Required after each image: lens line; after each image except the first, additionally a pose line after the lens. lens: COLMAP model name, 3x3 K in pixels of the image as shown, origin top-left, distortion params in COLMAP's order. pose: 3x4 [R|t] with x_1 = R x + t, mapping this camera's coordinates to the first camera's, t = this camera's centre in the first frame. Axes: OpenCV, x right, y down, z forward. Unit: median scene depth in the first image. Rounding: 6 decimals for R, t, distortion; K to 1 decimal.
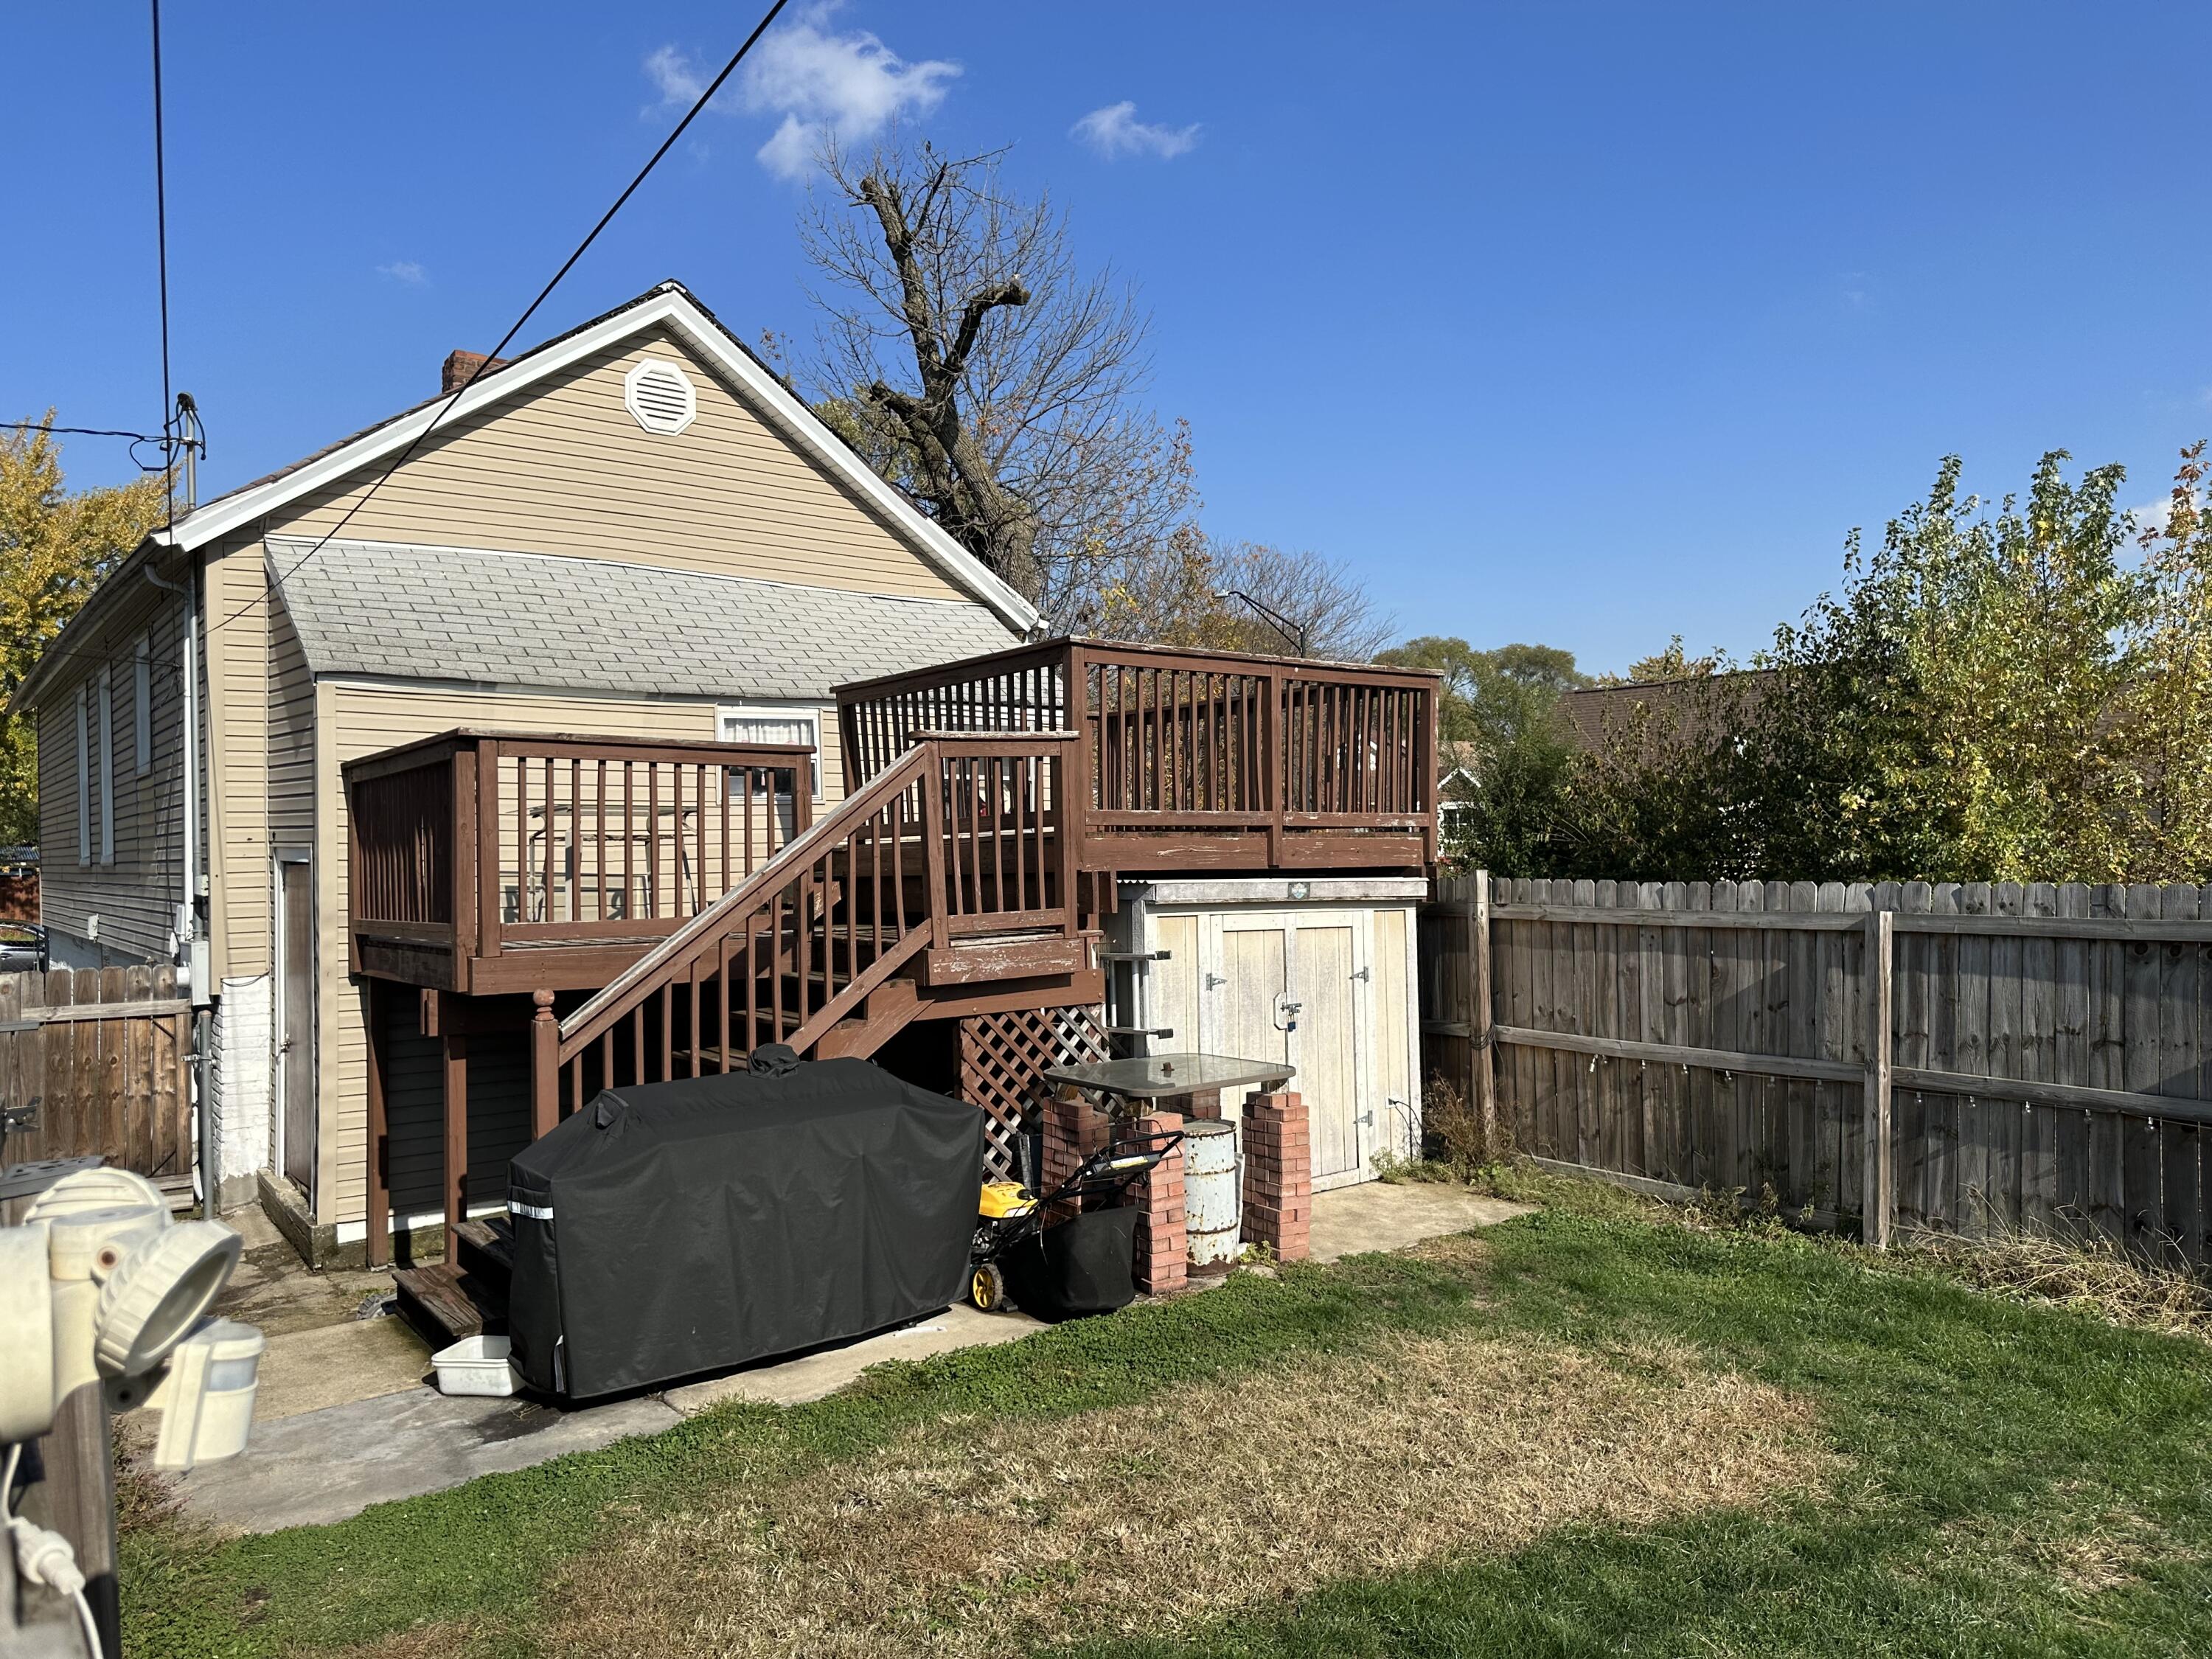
lens RADIAL K [[1568.5, 0, 1113.2], [0, 1568.5, 822.1], [0, 0, 1]] dist [0.039971, -0.023577]
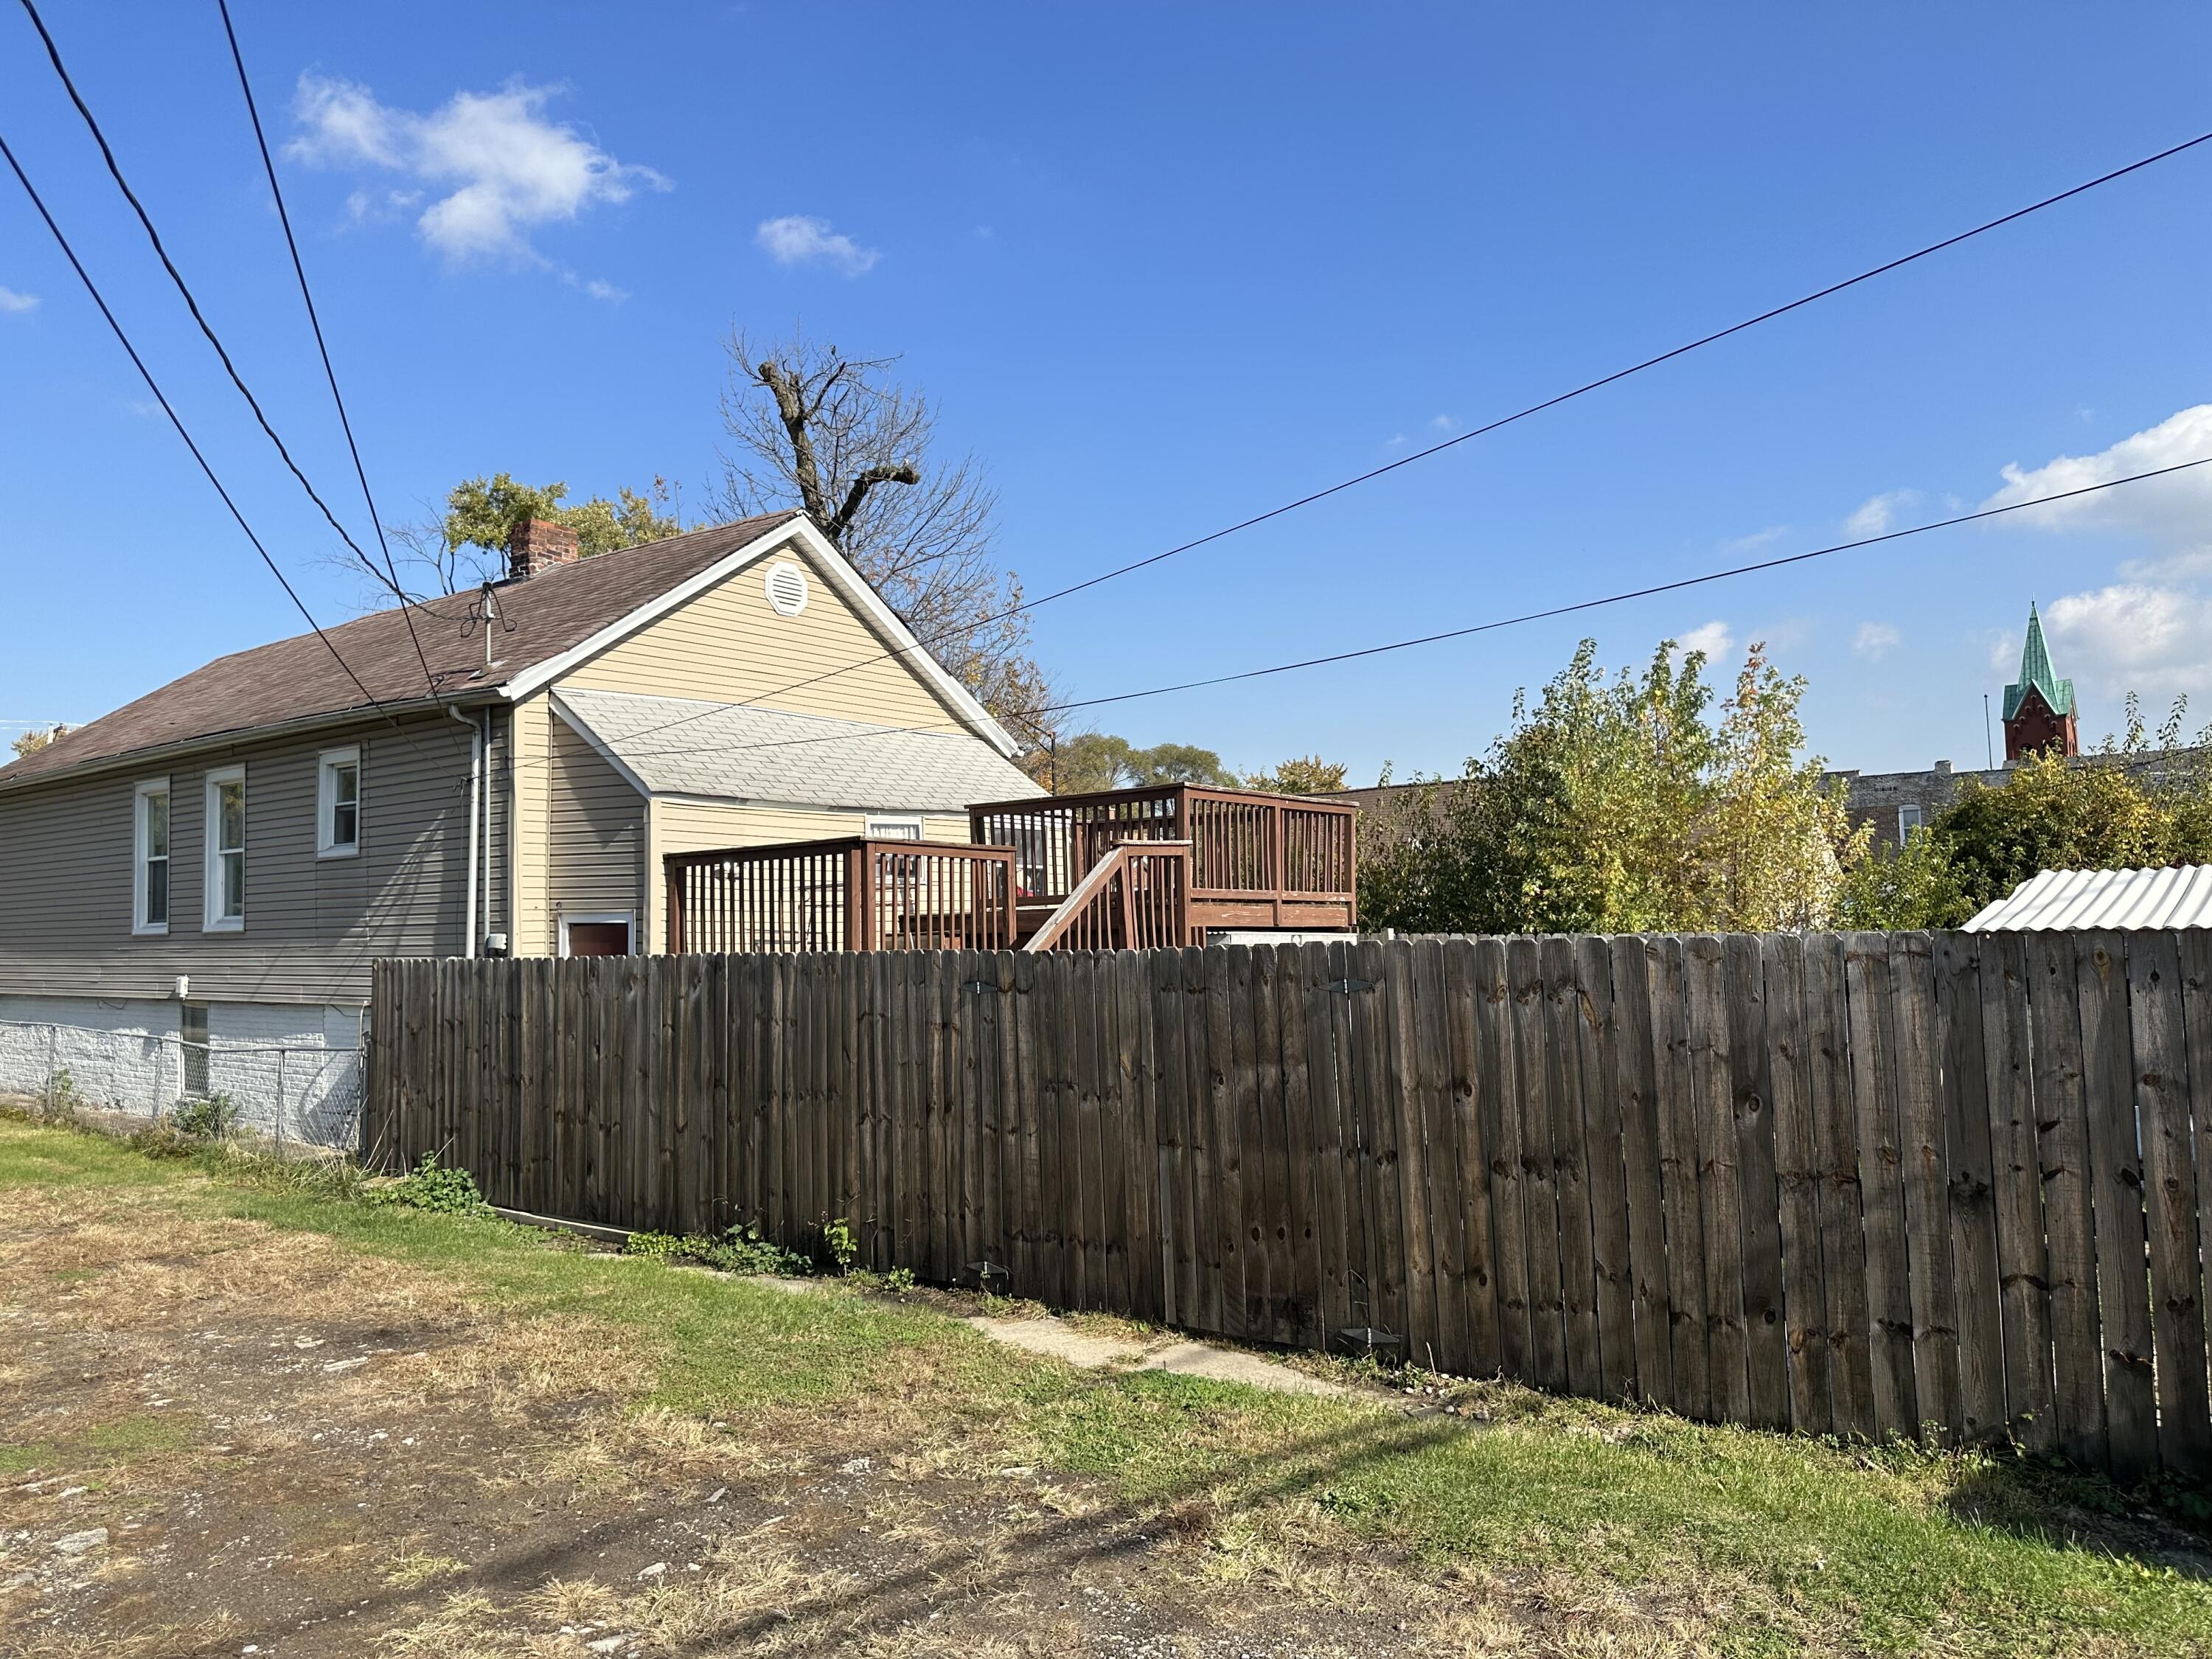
lens RADIAL K [[1568.5, 0, 1097.1], [0, 1568.5, 840.4], [0, 0, 1]] dist [0.039971, -0.023577]
pose [[0.975273, 0.014247, 0.220543, -0.200820], [-0.004577, 0.999008, -0.044297, 0.006422], [-0.220956, 0.042192, 0.974371, -0.243658]]
